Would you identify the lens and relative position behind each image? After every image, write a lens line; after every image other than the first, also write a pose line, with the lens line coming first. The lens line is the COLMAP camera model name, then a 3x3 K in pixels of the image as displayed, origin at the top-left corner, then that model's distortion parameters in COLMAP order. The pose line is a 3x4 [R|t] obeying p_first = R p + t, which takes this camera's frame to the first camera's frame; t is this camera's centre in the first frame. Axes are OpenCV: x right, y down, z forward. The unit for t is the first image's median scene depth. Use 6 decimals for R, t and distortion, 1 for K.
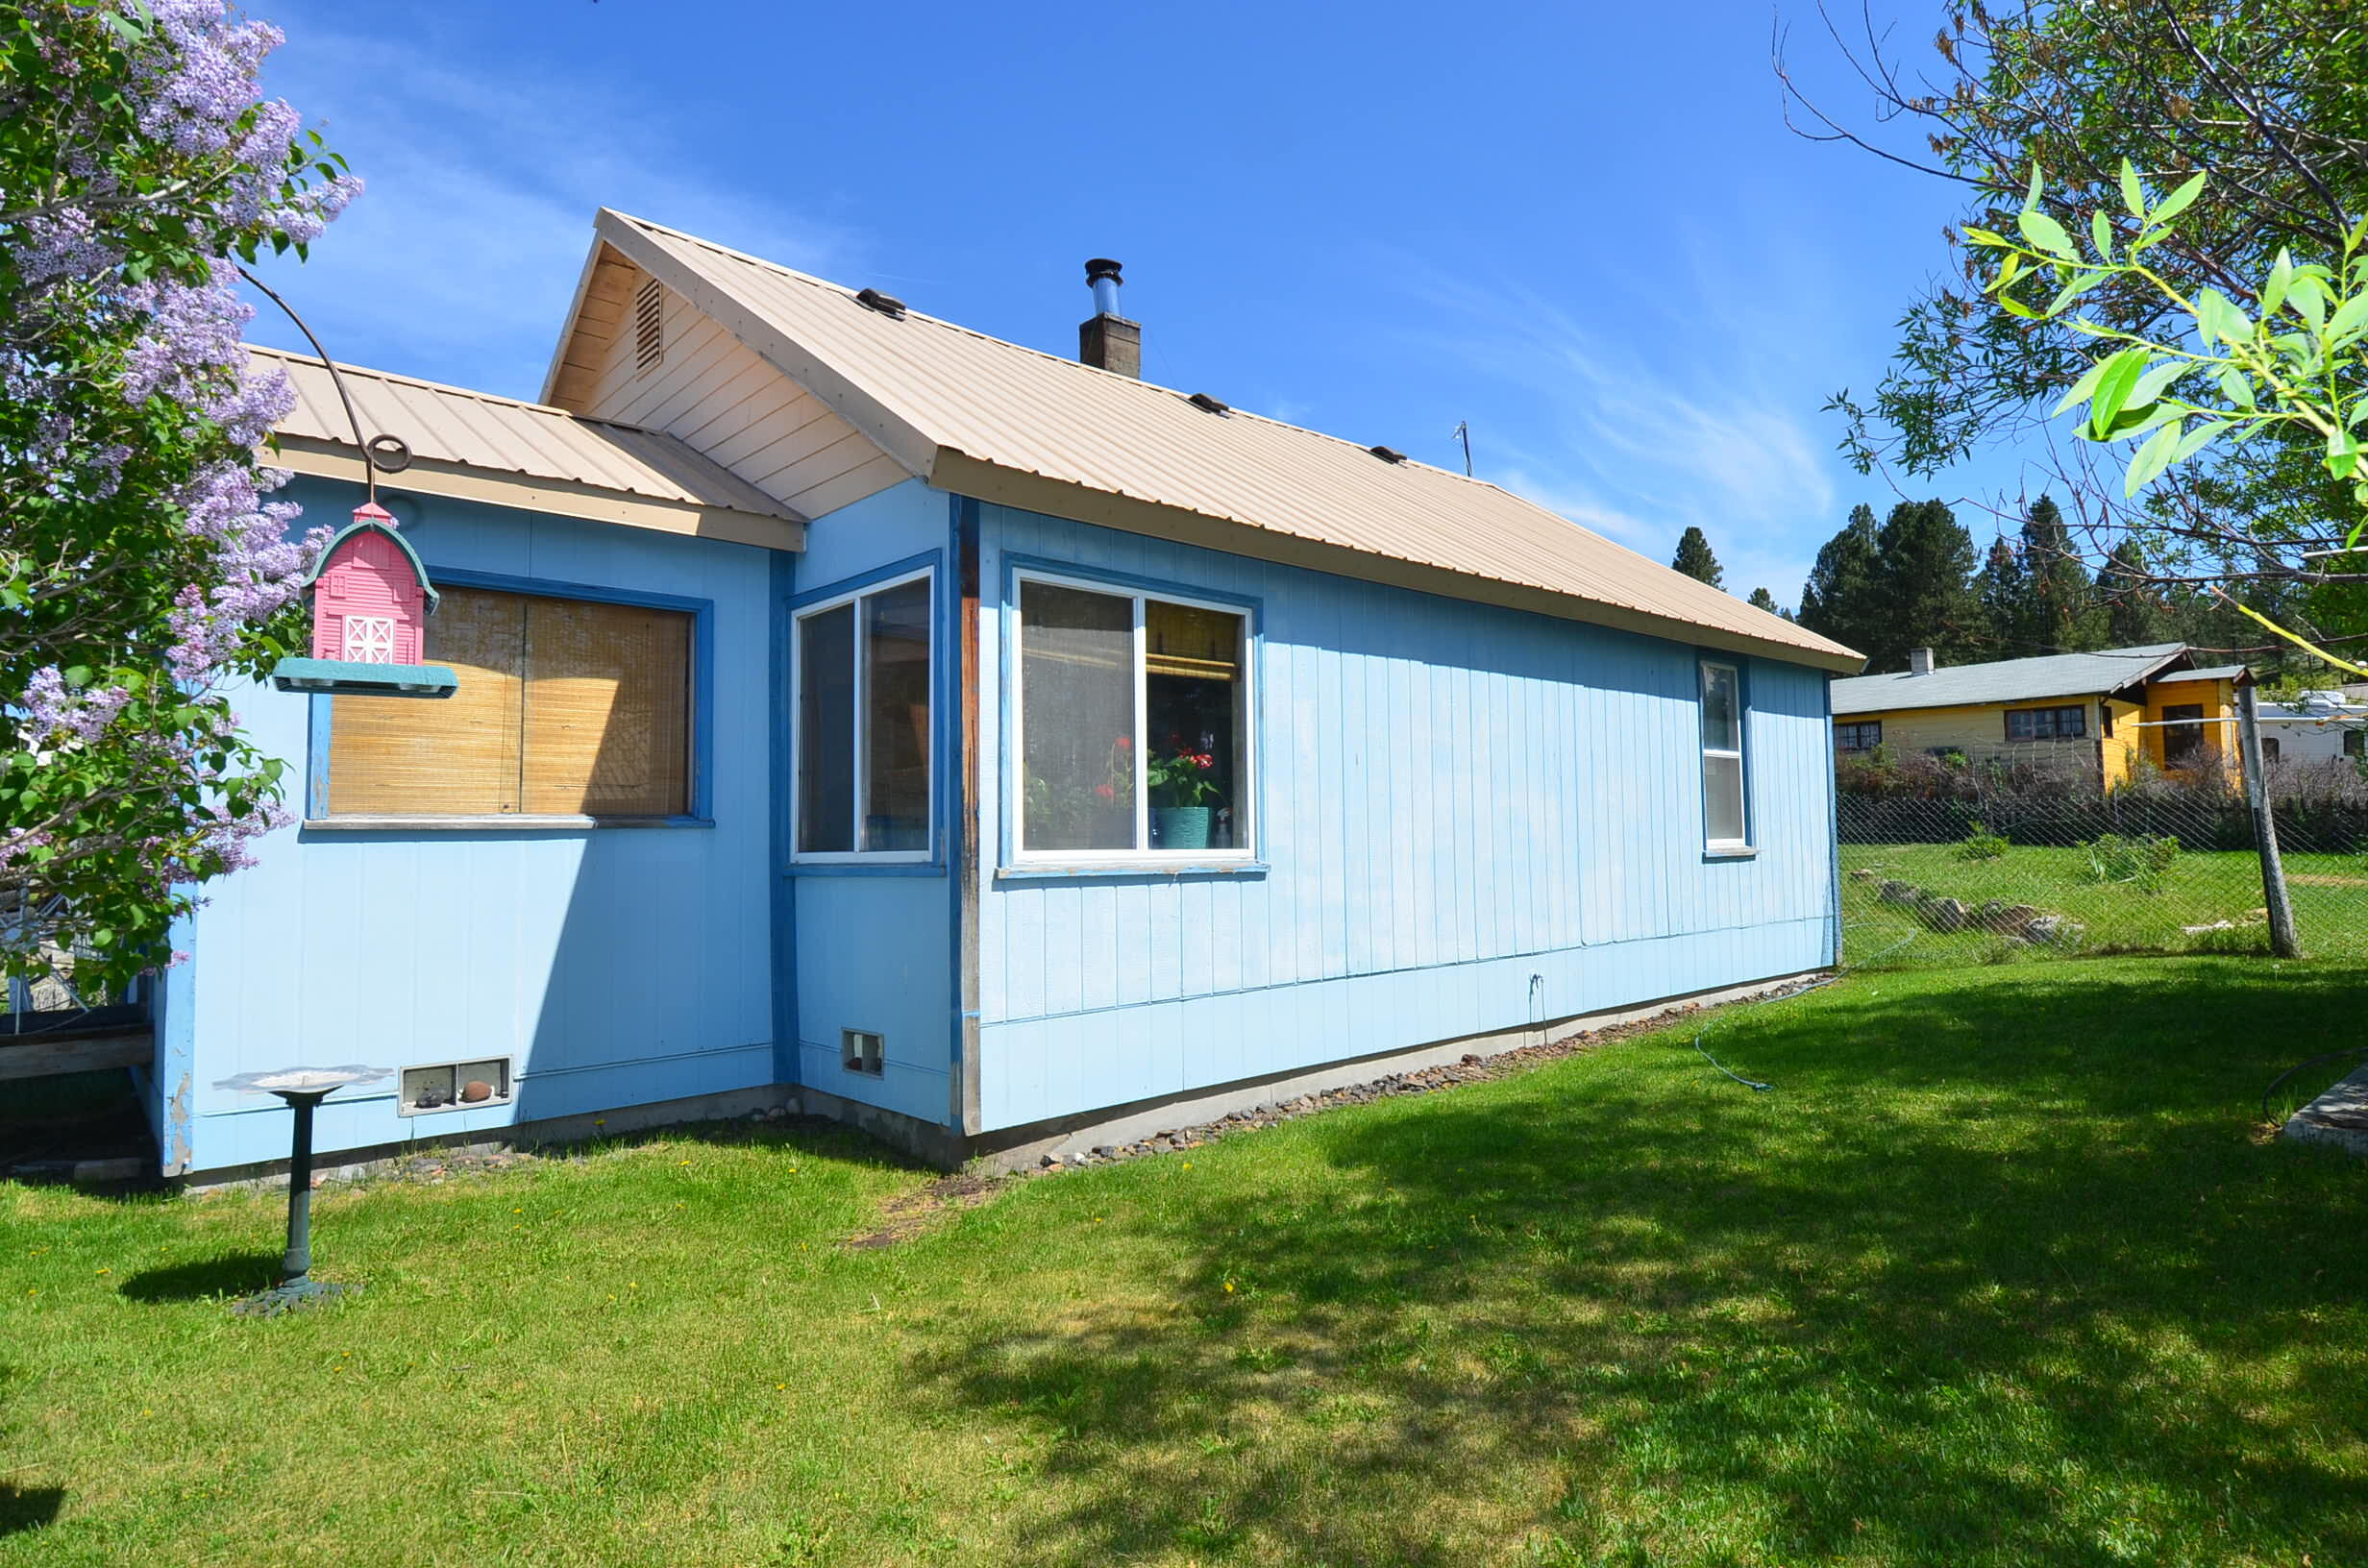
lens RADIAL K [[1201.1, 0, 1184.0], [0, 1201.1, 784.0], [0, 0, 1]] dist [-0.000846, -0.000466]
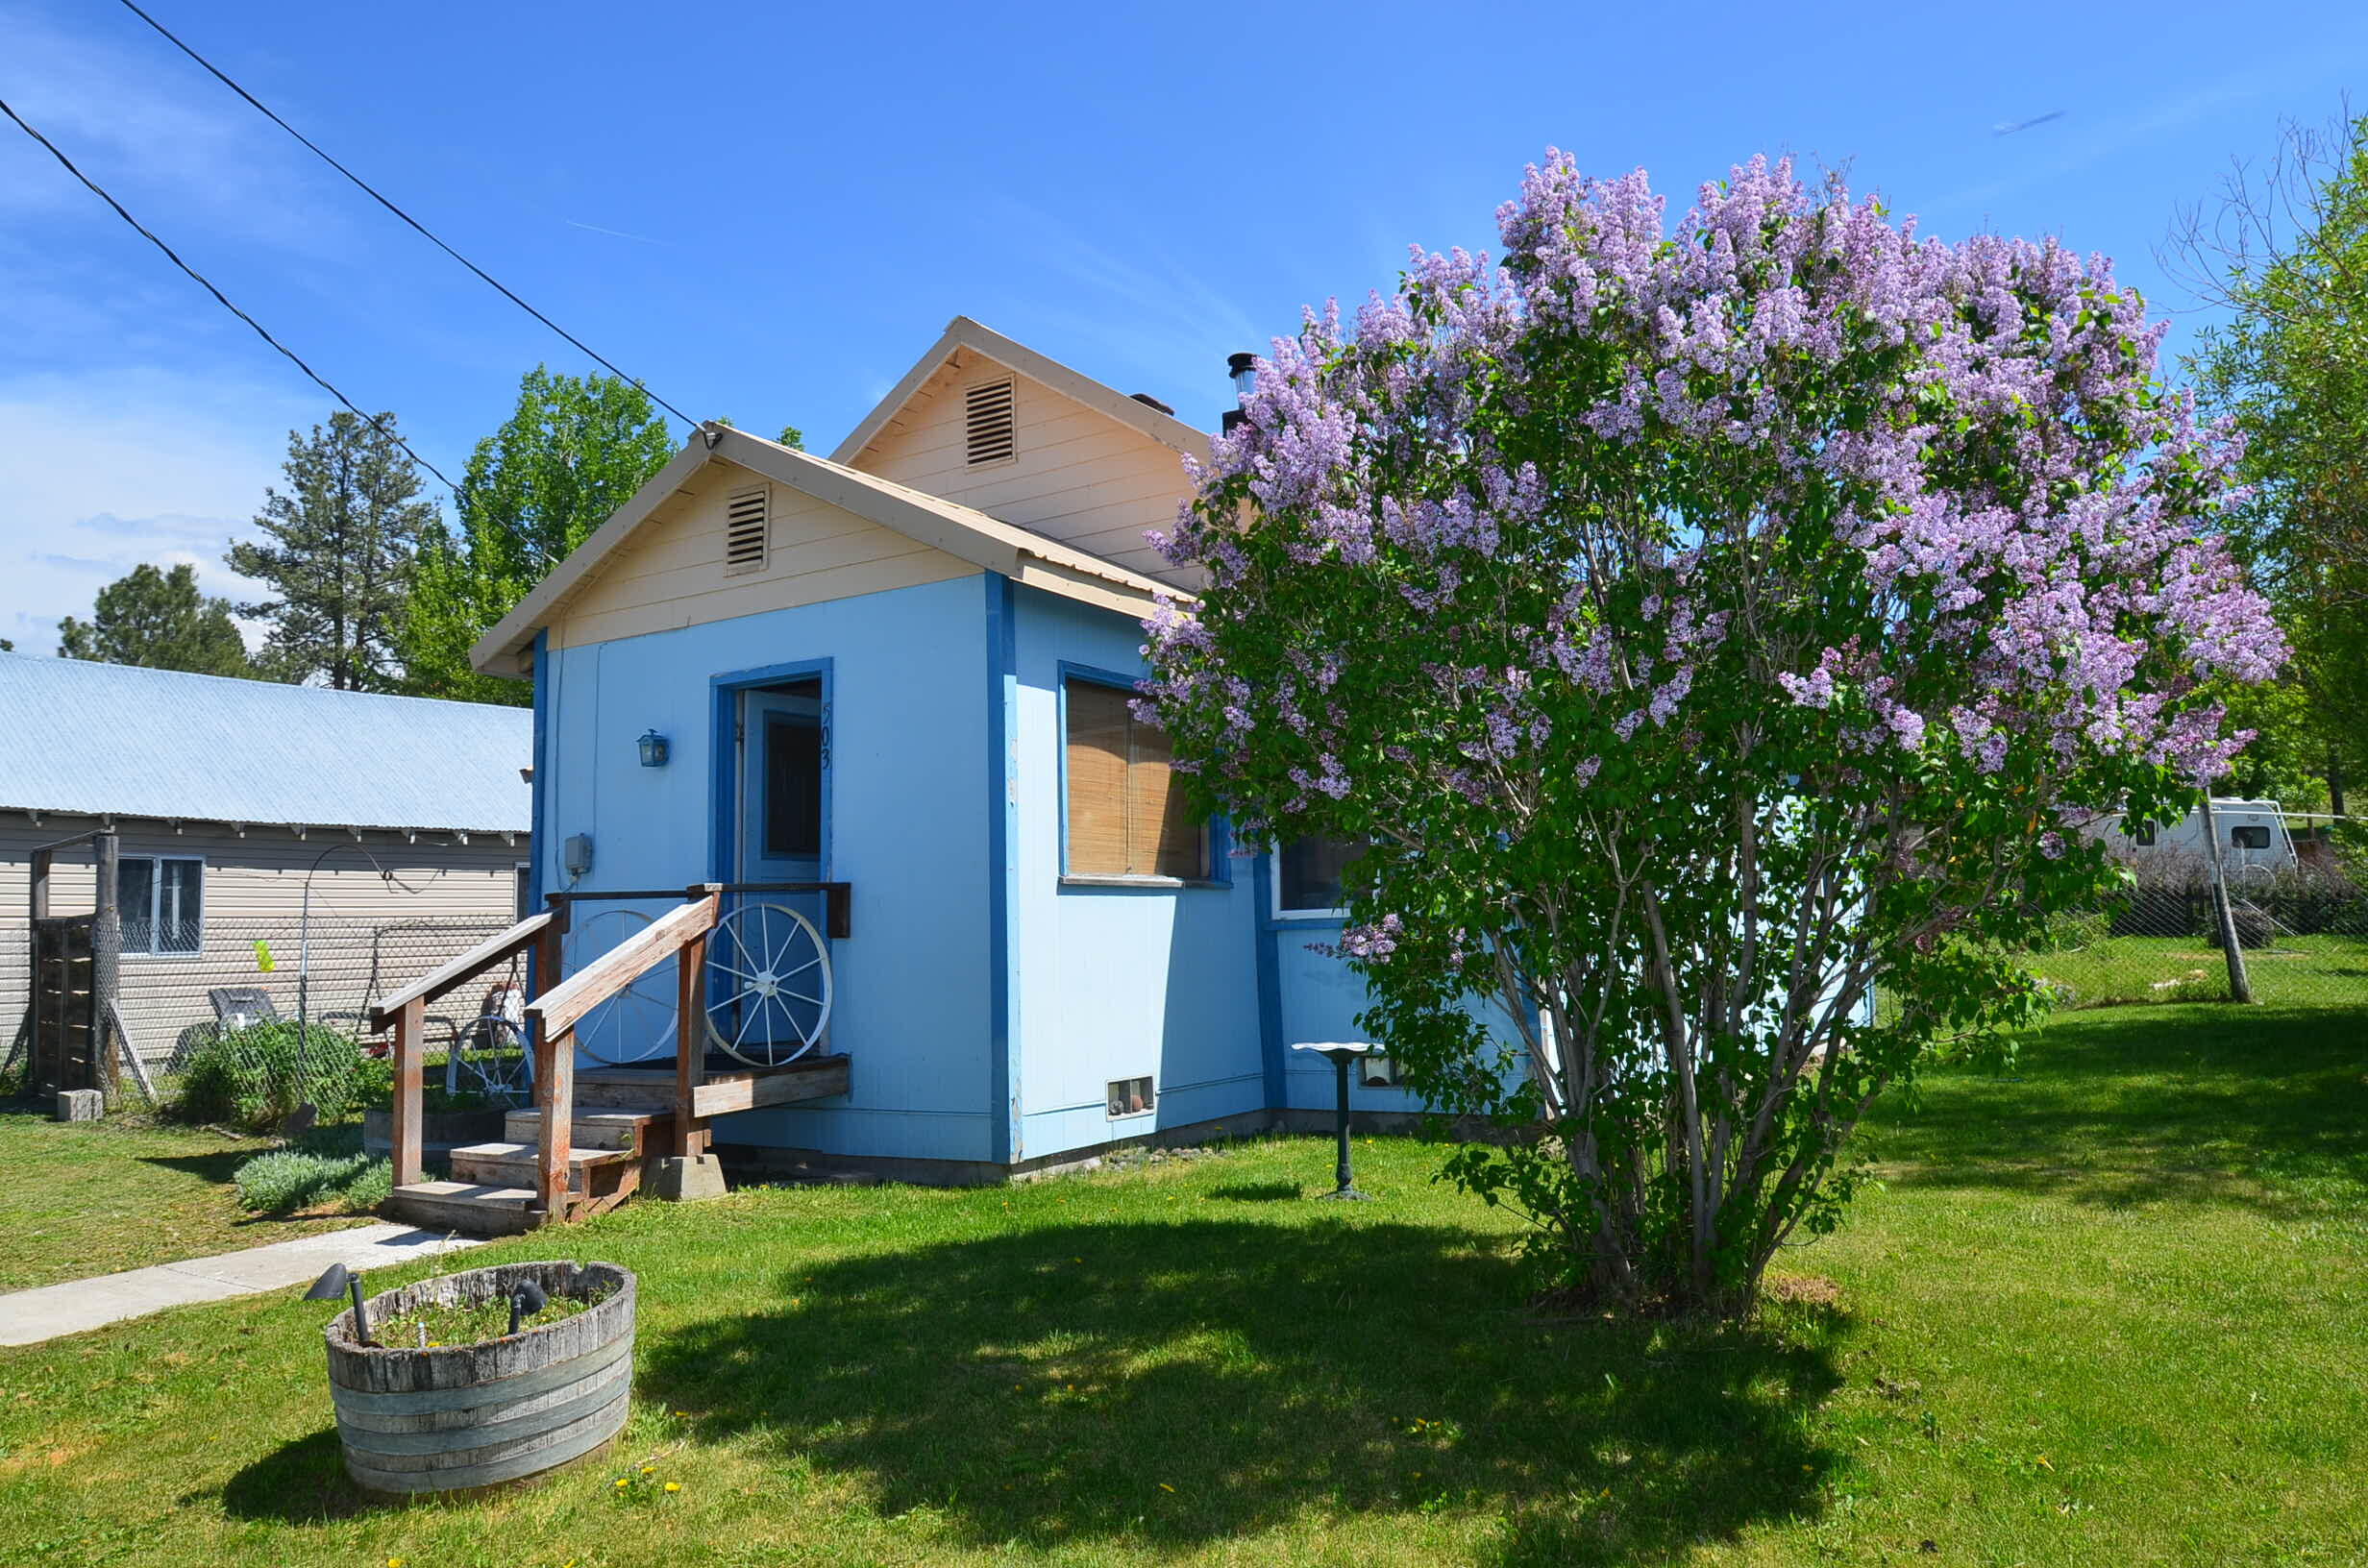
lens RADIAL K [[1549.2, 0, 1184.0], [0, 1549.2, 784.0], [0, 0, 1]] dist [0.061789, 0.000677]
pose [[0.963442, 0.021894, 0.267019, -0.876402], [-0.006777, 0.998328, -0.057407, 0.021701], [-0.267830, 0.053499, 0.961980, -0.487042]]
